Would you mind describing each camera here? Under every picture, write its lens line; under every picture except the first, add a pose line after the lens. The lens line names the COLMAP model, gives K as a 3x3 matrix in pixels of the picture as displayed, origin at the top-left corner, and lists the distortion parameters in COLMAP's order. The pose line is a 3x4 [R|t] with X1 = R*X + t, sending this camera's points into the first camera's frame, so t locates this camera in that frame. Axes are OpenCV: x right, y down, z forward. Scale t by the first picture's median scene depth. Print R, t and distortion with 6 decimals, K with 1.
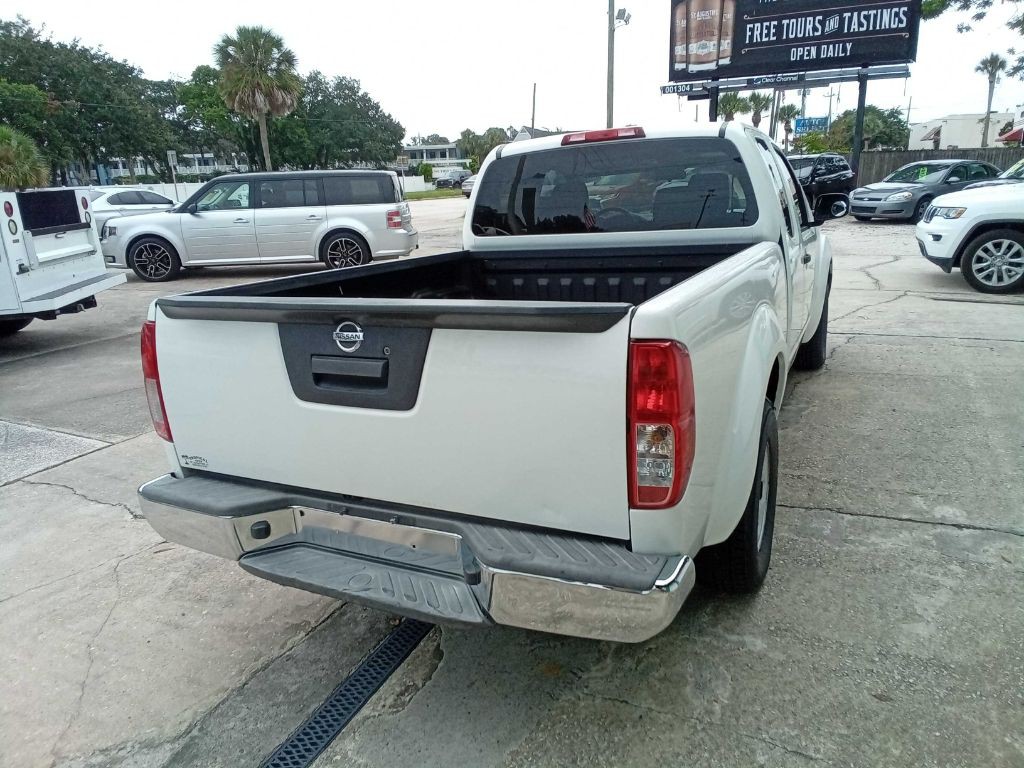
lens RADIAL K [[694.5, 0, 521.4], [0, 694.5, 387.9], [0, 0, 1]] dist [0.075234, -0.084497]
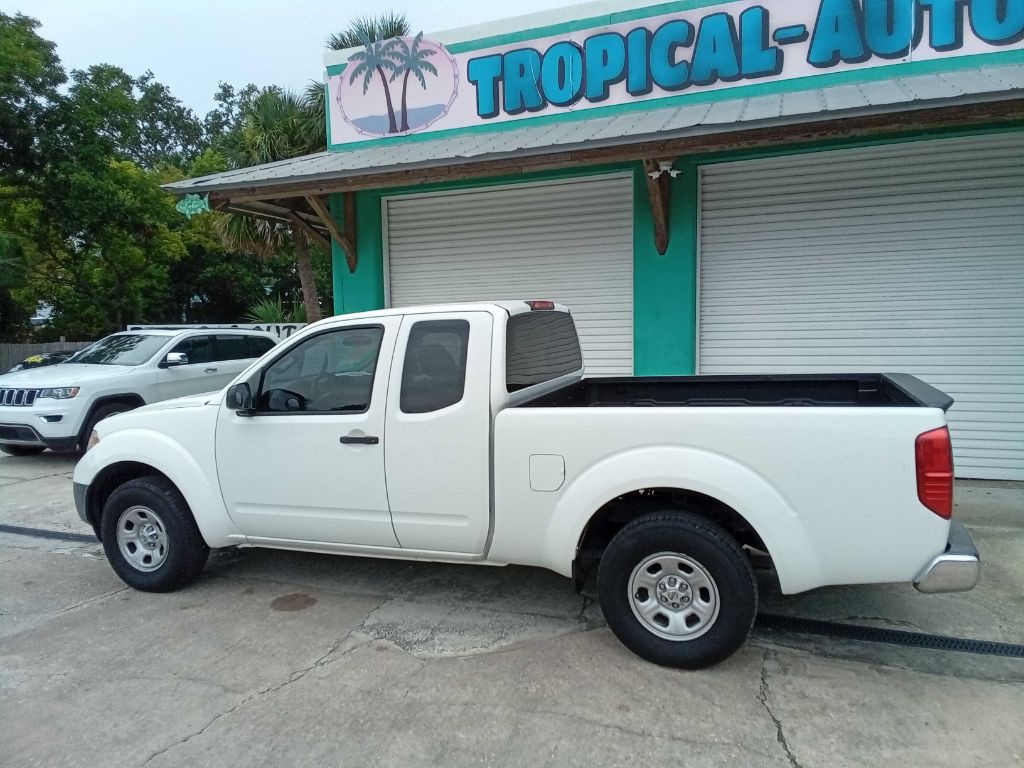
lens RADIAL K [[694.5, 0, 518.2], [0, 694.5, 388.2], [0, 0, 1]] dist [0.075234, -0.084497]
pose [[-0.093042, -0.043347, 0.994718, -1.115906], [0.308400, 0.948664, 0.070186, -0.315259], [-0.946696, 0.313301, -0.074897, 1.162372]]
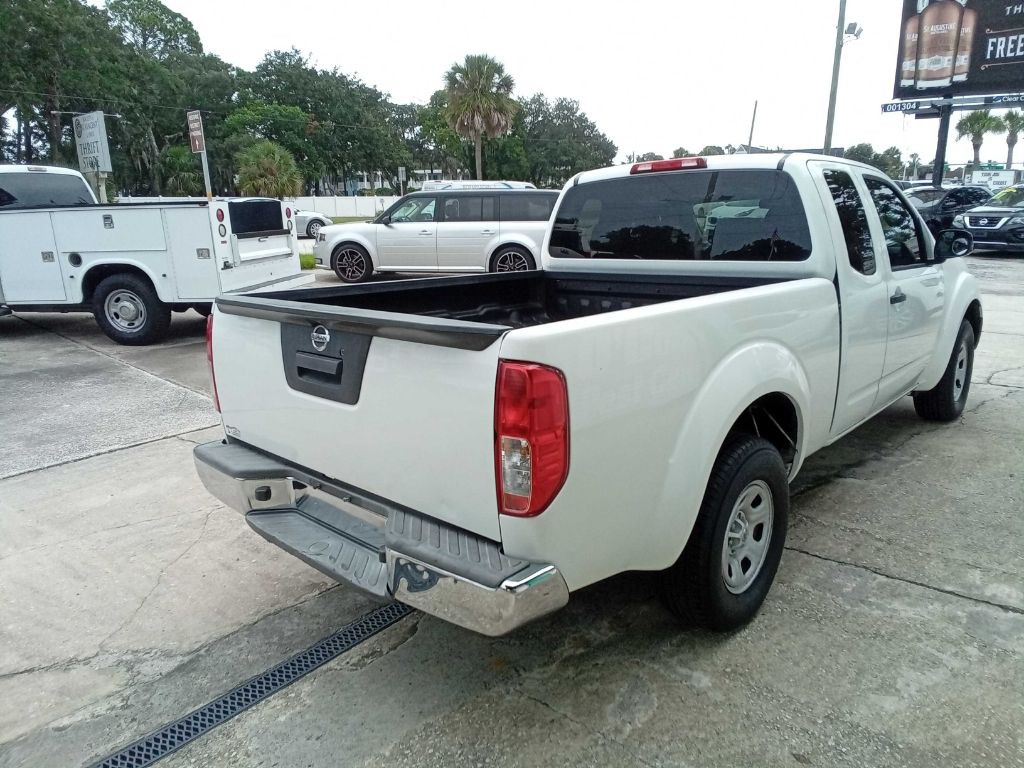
lens RADIAL K [[694.5, 0, 524.8], [0, 694.5, 385.4], [0, 0, 1]] dist [0.075234, -0.084497]
pose [[0.958367, 0.098609, -0.267970, 0.216038], [-0.105405, 0.994368, -0.011058, -0.008769], [0.265371, 0.038843, 0.963364, -0.025761]]
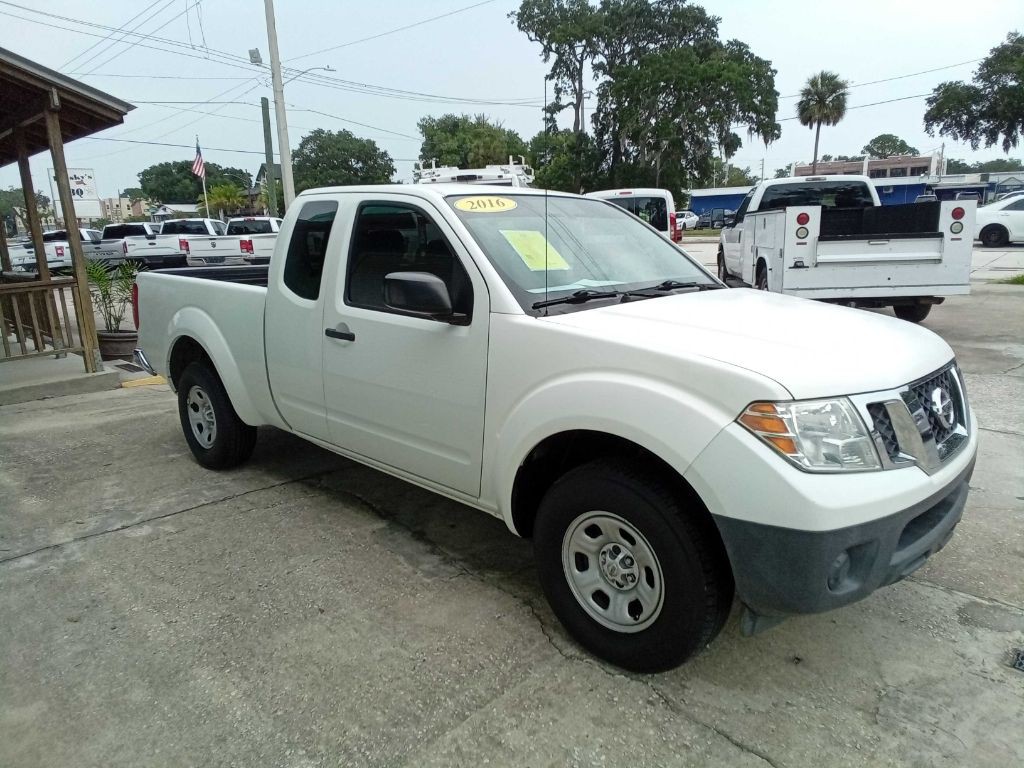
lens RADIAL K [[694.5, 0, 513.2], [0, 694.5, 382.2], [0, 0, 1]] dist [0.075234, -0.084497]
pose [[-0.301275, 0.262734, -0.916627, 1.281681], [-0.232190, 0.912142, 0.337764, -0.525797], [0.924836, 0.314591, -0.213801, 1.568998]]
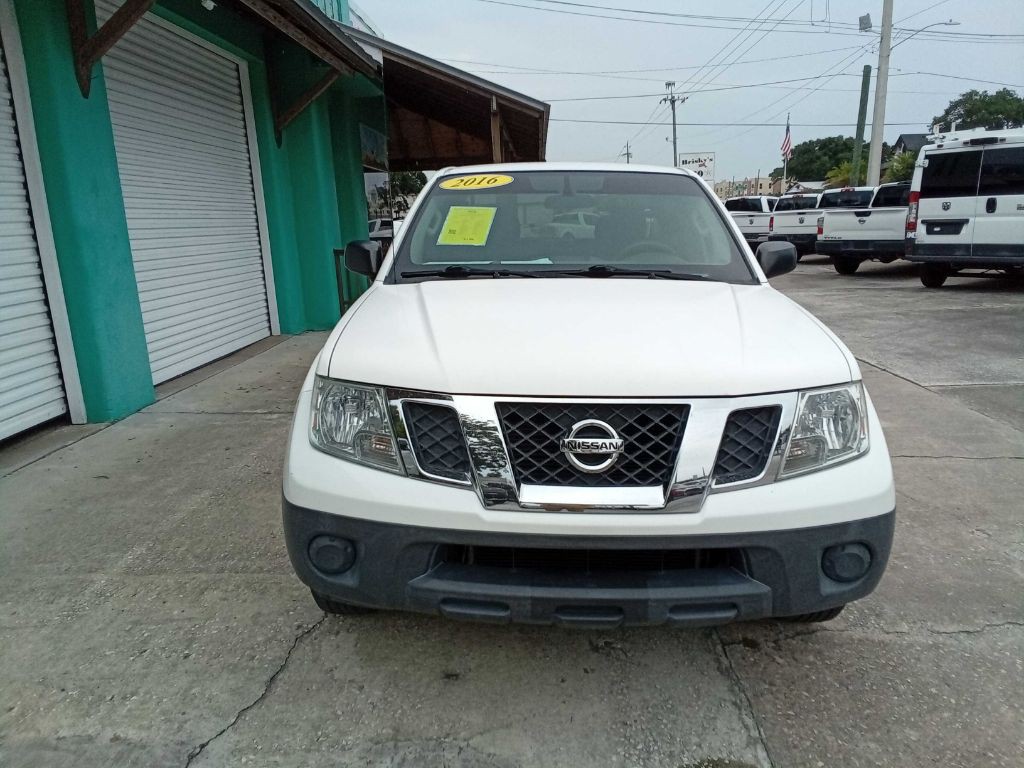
lens RADIAL K [[694.5, 0, 519.8], [0, 694.5, 381.9], [0, 0, 1]] dist [0.075234, -0.084497]
pose [[-0.906355, 0.155677, -0.392793, 0.767544], [-0.063741, 0.868629, 0.491346, -0.662507], [0.417682, 0.470371, -0.777363, 2.183872]]
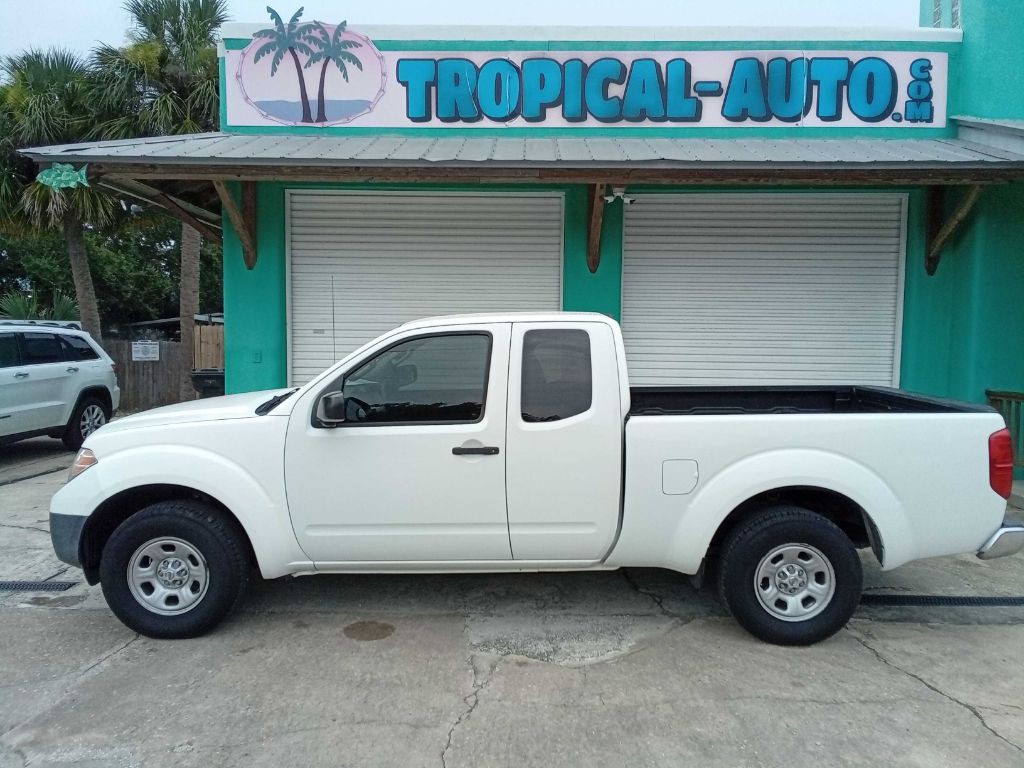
lens RADIAL K [[694.5, 0, 521.1], [0, 694.5, 388.0], [0, 0, 1]] dist [0.075234, -0.084497]
pose [[-0.432292, -0.029397, 0.901254, -0.981468], [0.264075, 0.951522, 0.157702, -0.475103], [-0.862199, 0.306172, -0.403573, 1.677349]]
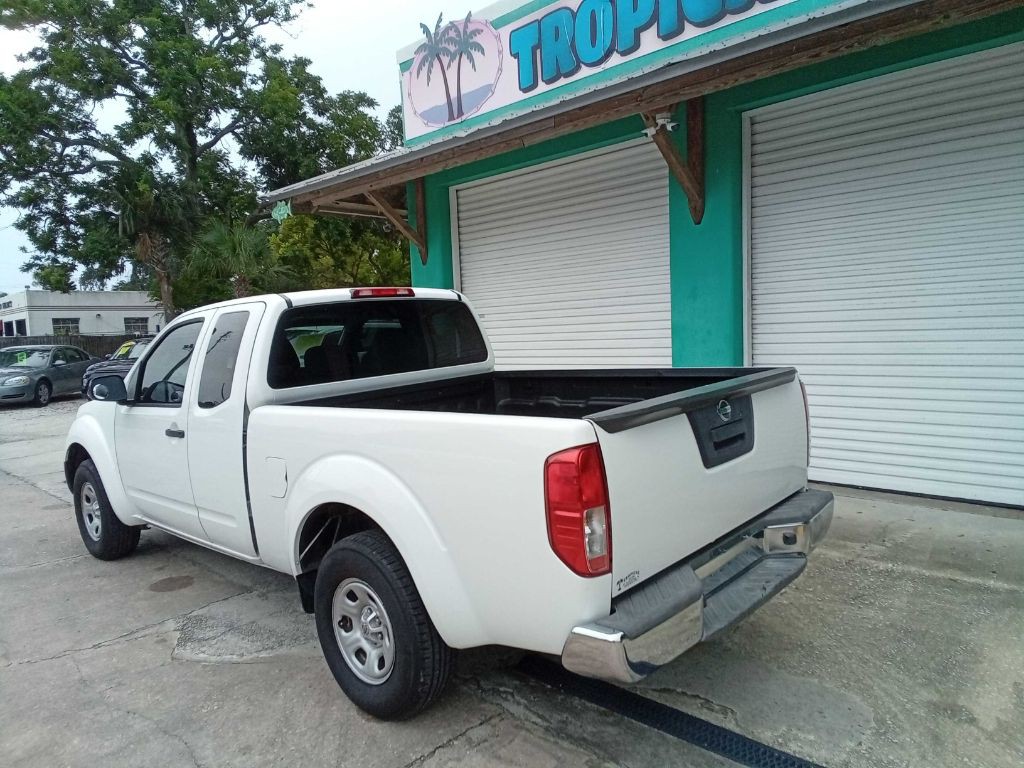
lens RADIAL K [[694.5, 0, 513.6], [0, 694.5, 387.7], [0, 0, 1]] dist [0.075234, -0.084497]
pose [[0.291933, -0.059359, 0.954595, -0.913144], [0.305235, 0.951664, -0.034170, -0.105228], [-0.906425, 0.301351, 0.295940, 0.504141]]
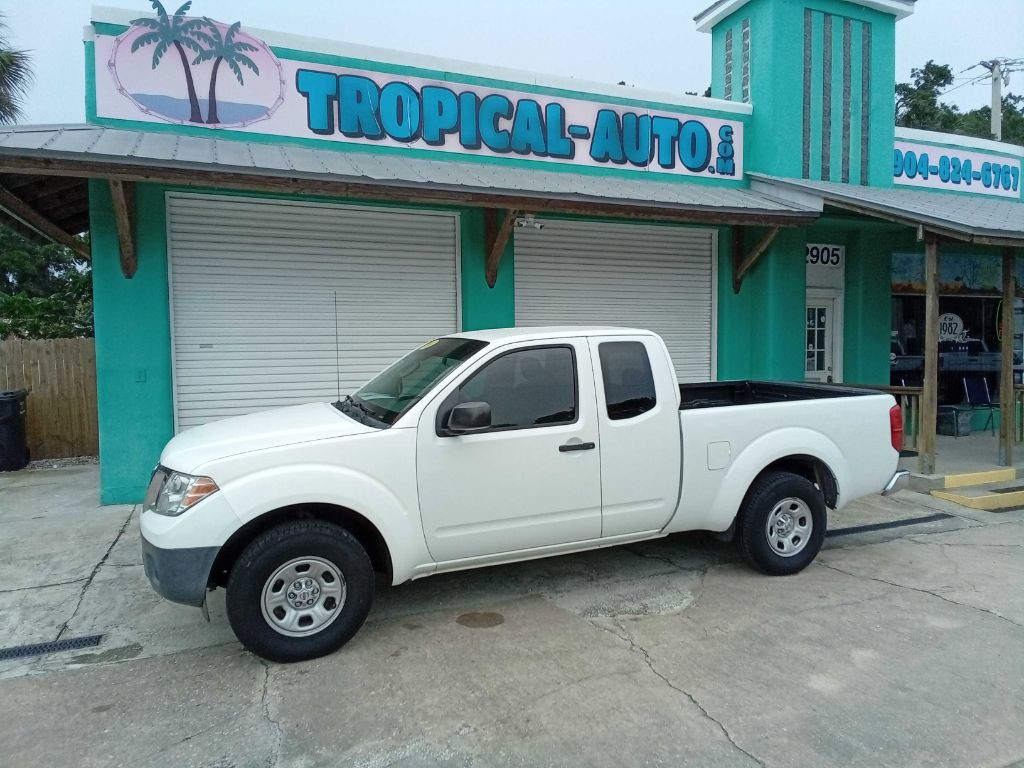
lens RADIAL K [[694.5, 0, 521.2], [0, 694.5, 384.5], [0, 0, 1]] dist [0.075234, -0.084497]
pose [[-0.751816, 0.008962, 0.659312, -0.744653], [0.225367, 0.943182, 0.244165, -0.663192], [-0.619664, 0.332154, -0.711119, 2.237271]]
